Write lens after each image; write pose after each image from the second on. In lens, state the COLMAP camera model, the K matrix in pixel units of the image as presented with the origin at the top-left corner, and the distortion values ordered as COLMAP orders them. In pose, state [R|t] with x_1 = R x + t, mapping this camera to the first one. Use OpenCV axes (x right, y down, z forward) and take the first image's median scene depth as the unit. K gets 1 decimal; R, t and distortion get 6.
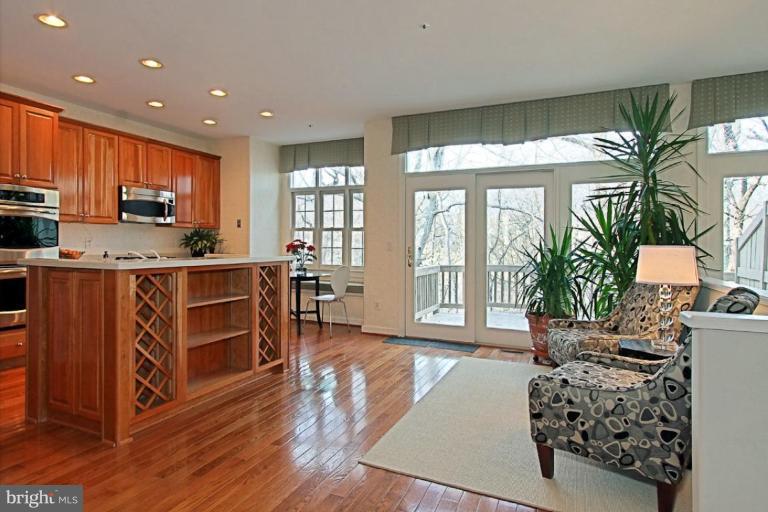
lens RADIAL K [[422.1, 0, 384.0], [0, 422.1, 256.0], [0, 0, 1]] dist [0.002778, 0.000215]
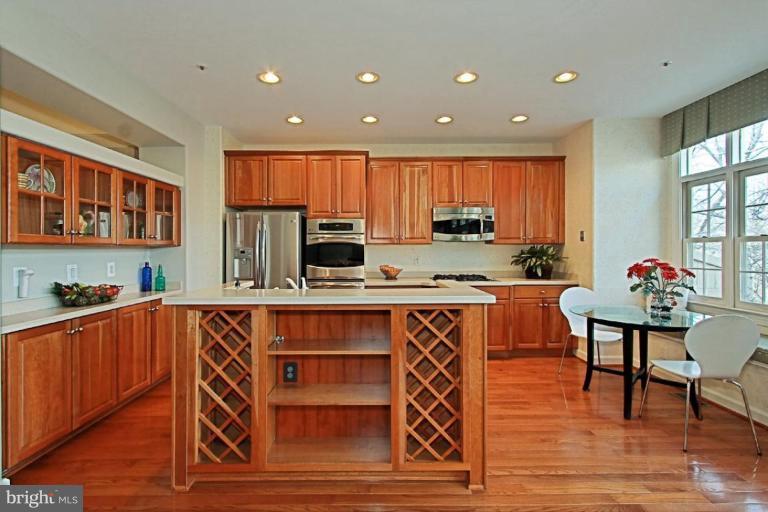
lens RADIAL K [[351.2, 0, 356.7], [0, 351.2, 254.3], [0, 0, 1]] dist [0.003130, 0.000770]
pose [[0.392536, 0.001353, -0.919736, 0.123506], [-0.022060, 0.999725, -0.007944, -0.039208], [0.919472, 0.023408, 0.392458, 0.500391]]
